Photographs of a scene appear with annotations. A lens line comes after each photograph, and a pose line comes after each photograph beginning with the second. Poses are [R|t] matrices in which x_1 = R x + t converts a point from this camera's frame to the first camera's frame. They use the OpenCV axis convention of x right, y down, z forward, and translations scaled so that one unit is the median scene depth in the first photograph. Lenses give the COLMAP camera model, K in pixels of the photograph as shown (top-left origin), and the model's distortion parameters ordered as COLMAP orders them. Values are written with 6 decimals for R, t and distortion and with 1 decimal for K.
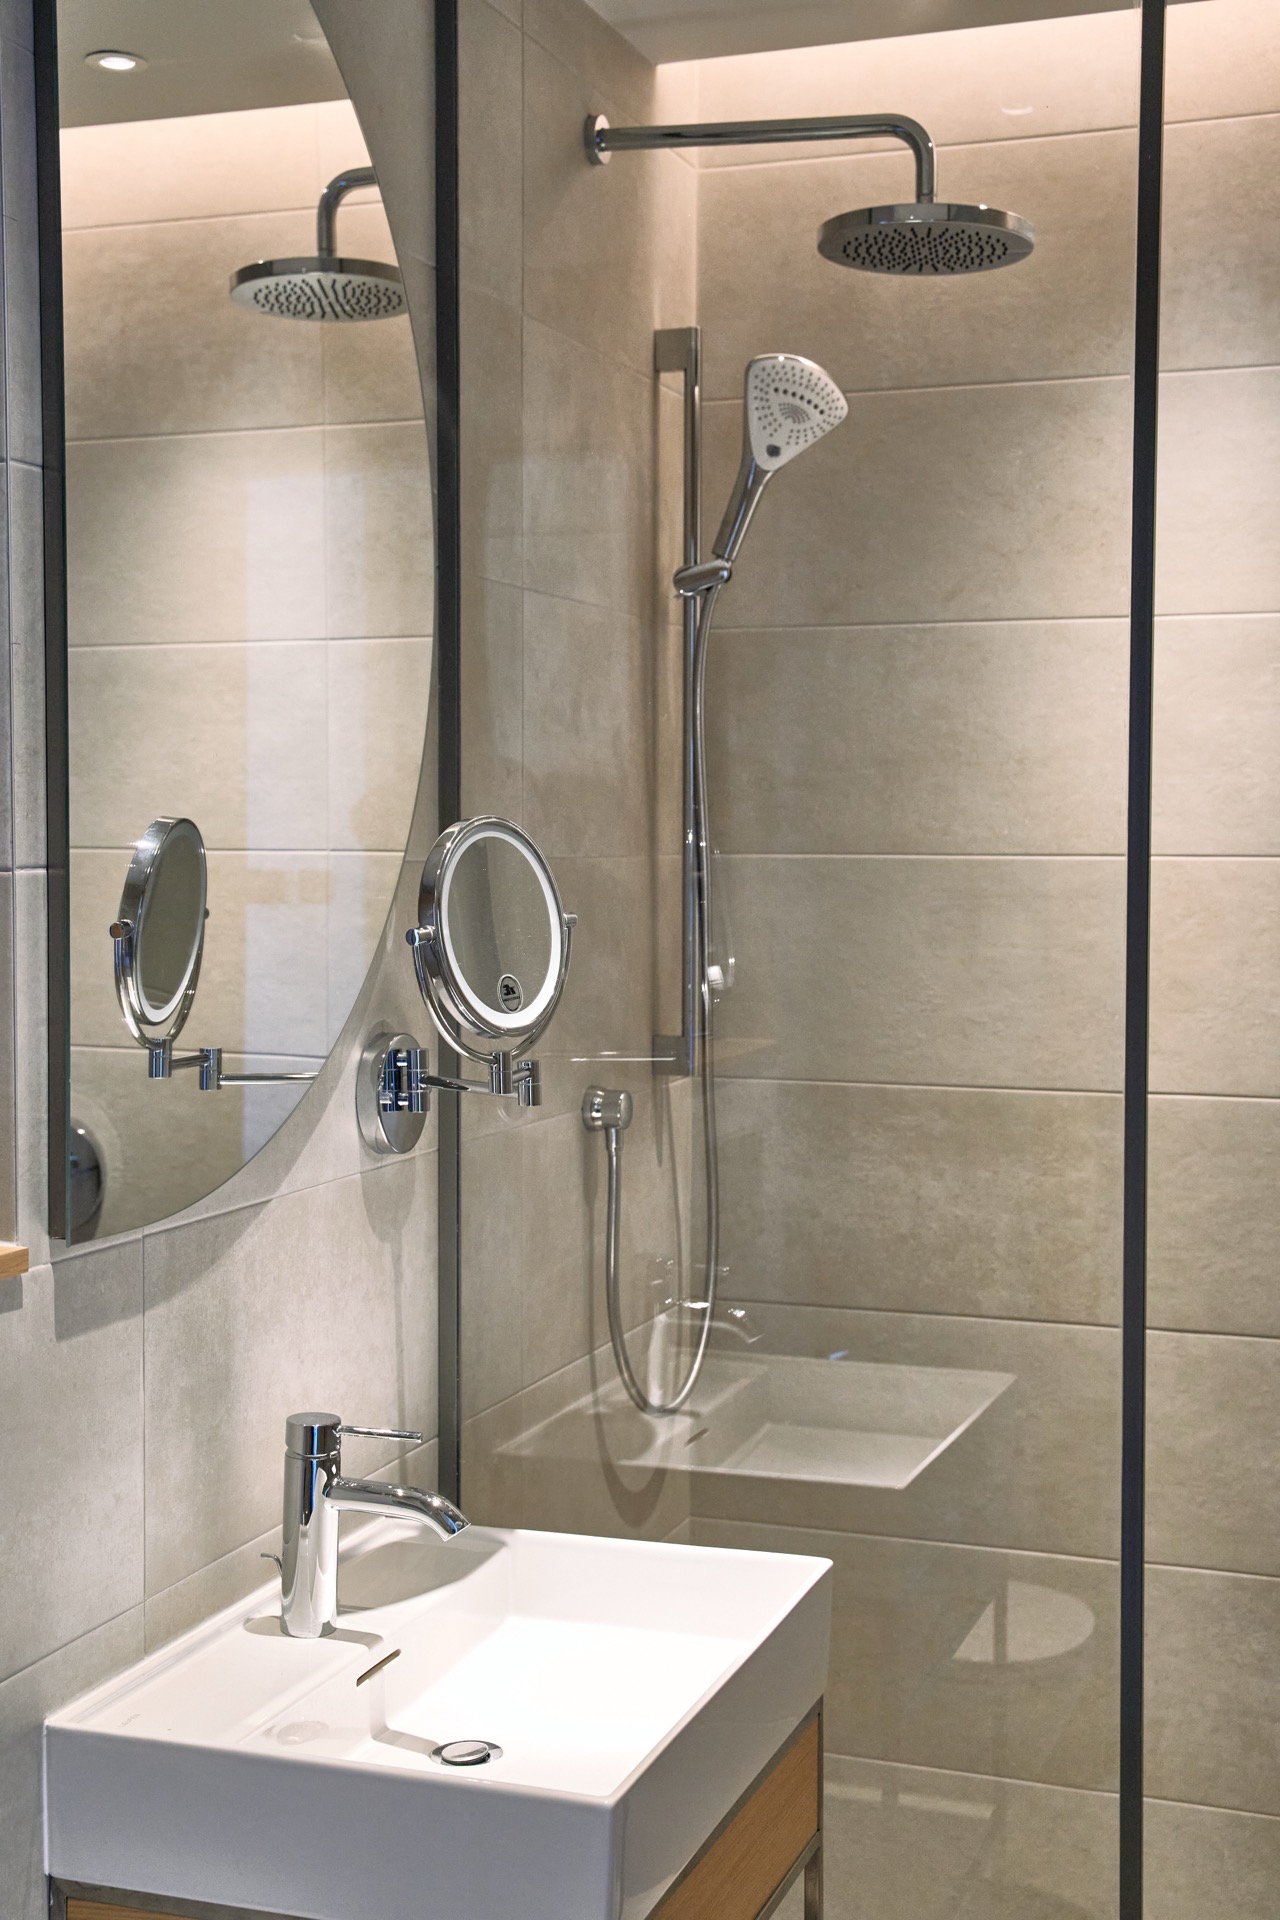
lens RADIAL K [[2488.4, 0, 637.2], [0, 2488.4, 963.3], [0, 0, 1]] dist [0.079941, 0.000000]
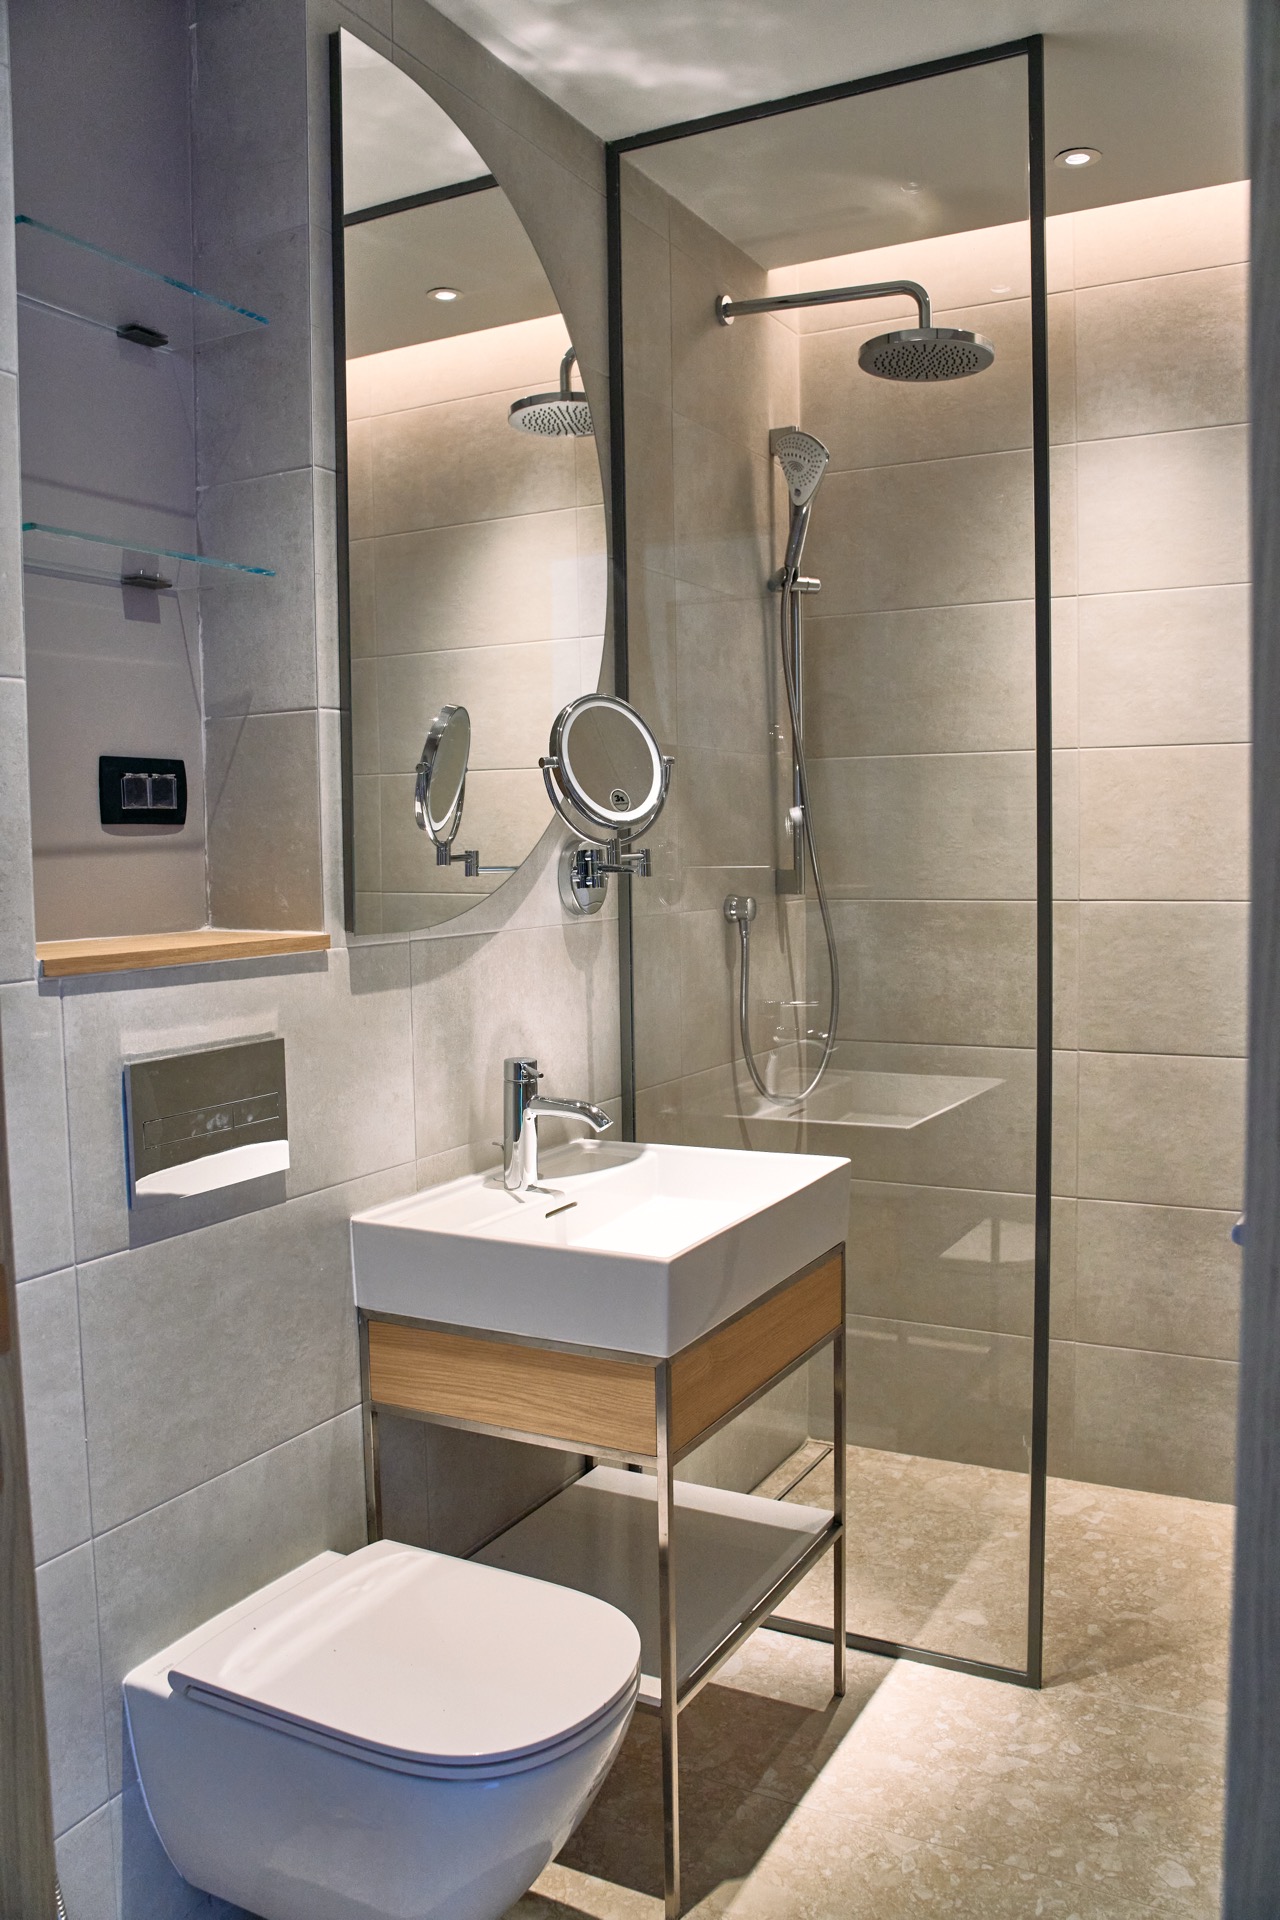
lens RADIAL K [[1550.7, 0, 636.2], [0, 1550.7, 966.3], [0, 0, 1]] dist [-0.108125, 0.064508]
pose [[0.988495, -0.007483, -0.151068, 0.073330], [0.011259, 0.999645, 0.024153, 0.071680], [0.150834, -0.025576, 0.988228, 0.006762]]
